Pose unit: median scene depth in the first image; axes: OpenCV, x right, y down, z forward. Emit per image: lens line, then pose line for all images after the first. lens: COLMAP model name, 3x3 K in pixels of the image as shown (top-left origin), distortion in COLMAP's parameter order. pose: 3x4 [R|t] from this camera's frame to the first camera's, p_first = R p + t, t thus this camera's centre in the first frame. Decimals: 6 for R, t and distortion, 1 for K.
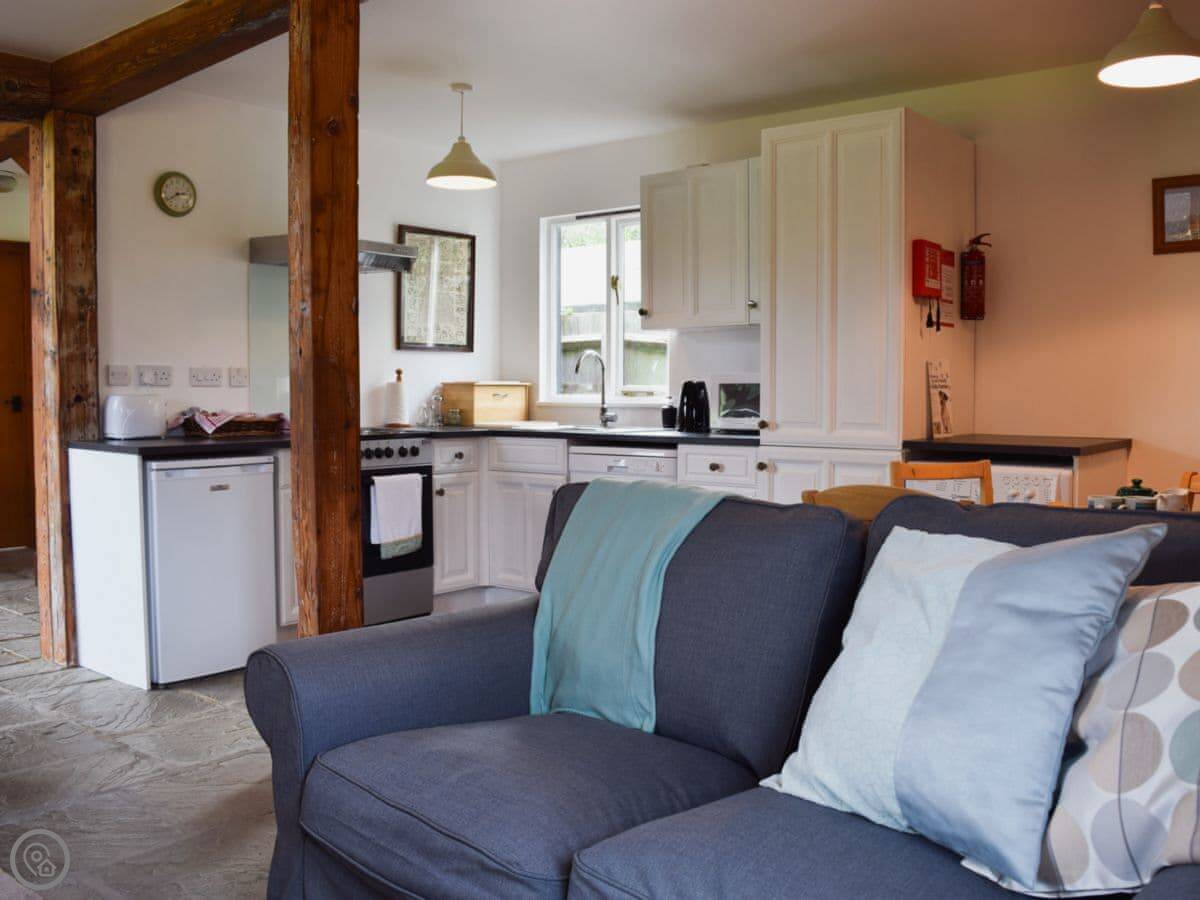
lens RADIAL K [[1055.9, 0, 600.0], [0, 1055.9, 450.0], [0, 0, 1]] dist [-0.074908, 0.006237]
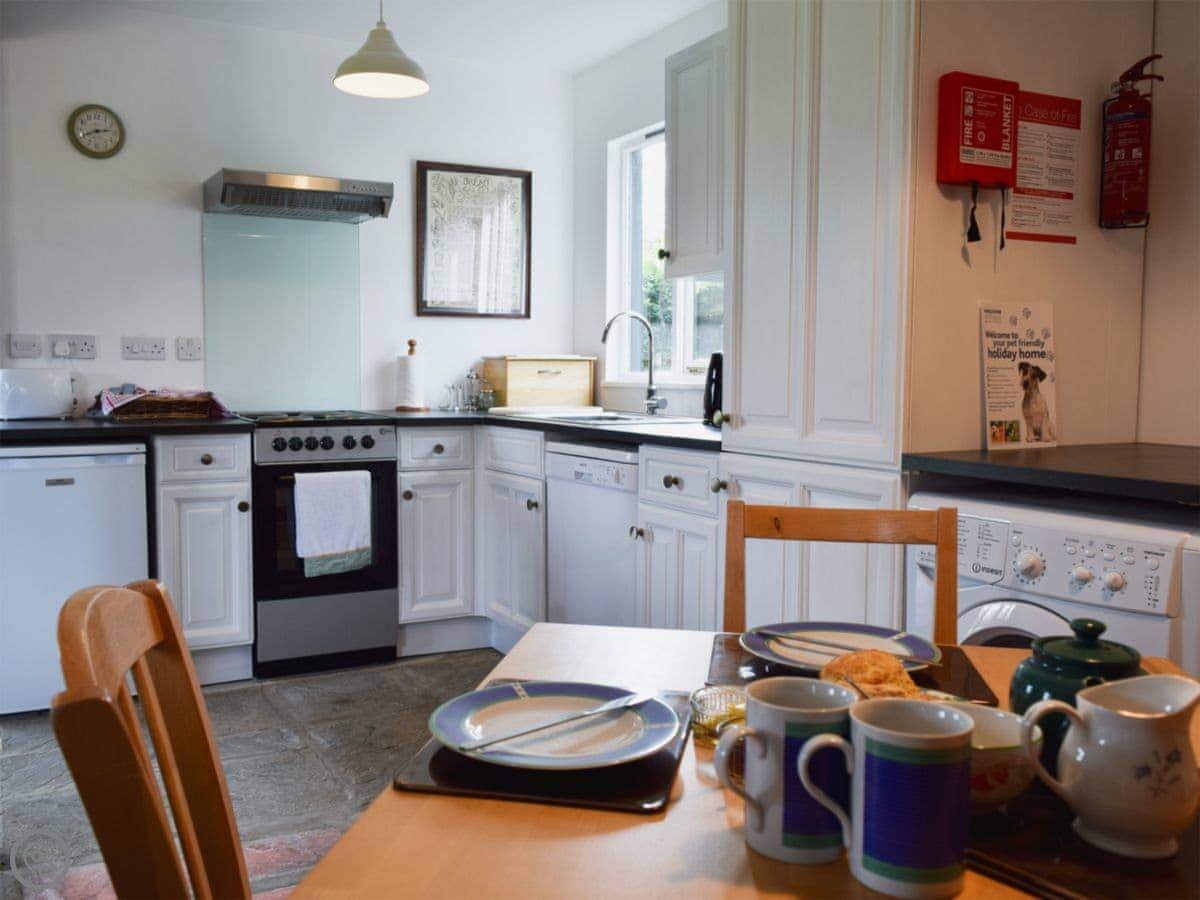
lens RADIAL K [[1027.5, 0, 579.7], [0, 1027.5, 444.8], [0, 0, 1]] dist [0.012843, 0.014548]
pose [[0.916687, 0.030163, -0.398466, 0.282874], [-0.024357, 0.999511, 0.019627, -0.016201], [0.398863, -0.008286, 0.916973, 0.364608]]
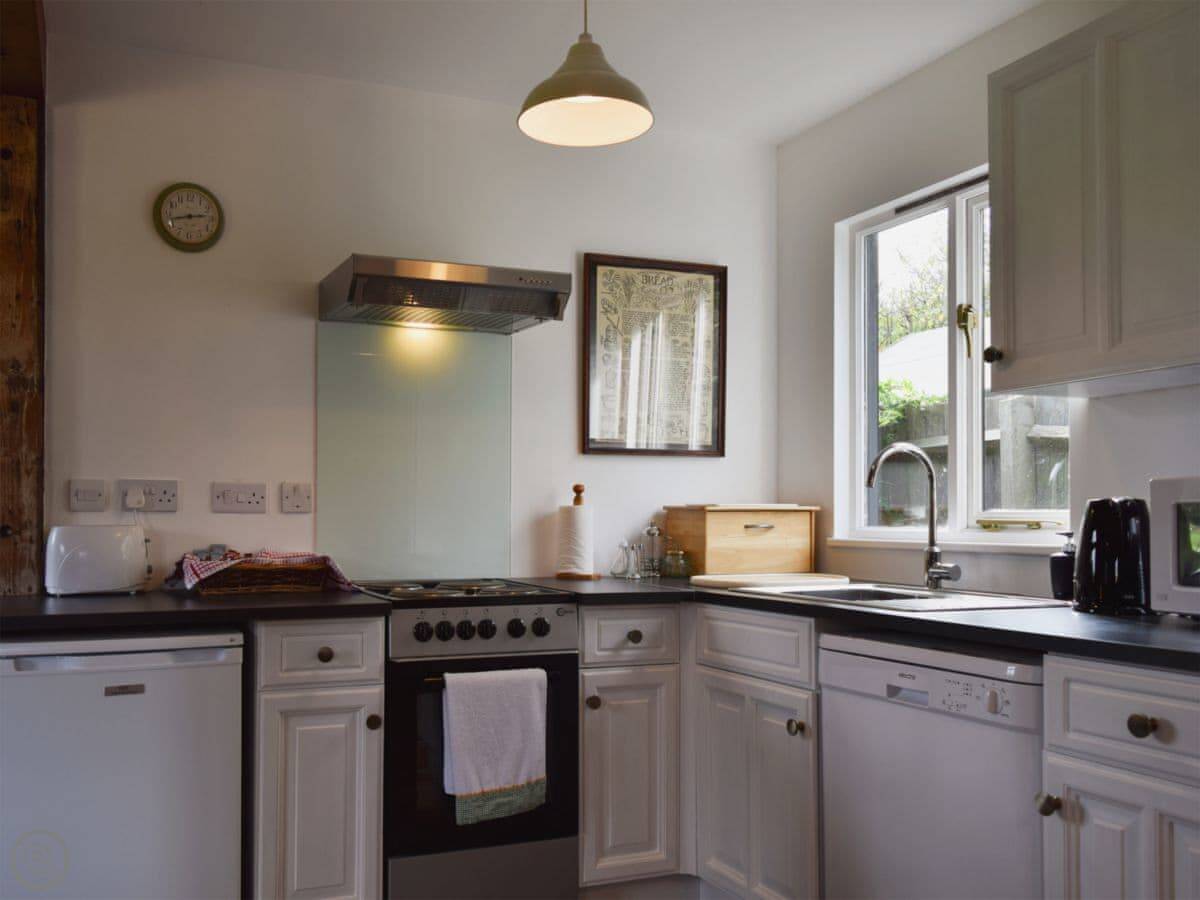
lens RADIAL K [[1026.2, 0, 536.6], [0, 1026.2, 510.4], [0, 0, 1]] dist [0.009488, -0.000166]
pose [[0.875478, -0.004173, -0.483240, 0.088880], [-0.026842, 0.997999, -0.057247, -0.030438], [0.482512, 0.063090, 0.873614, 0.528061]]
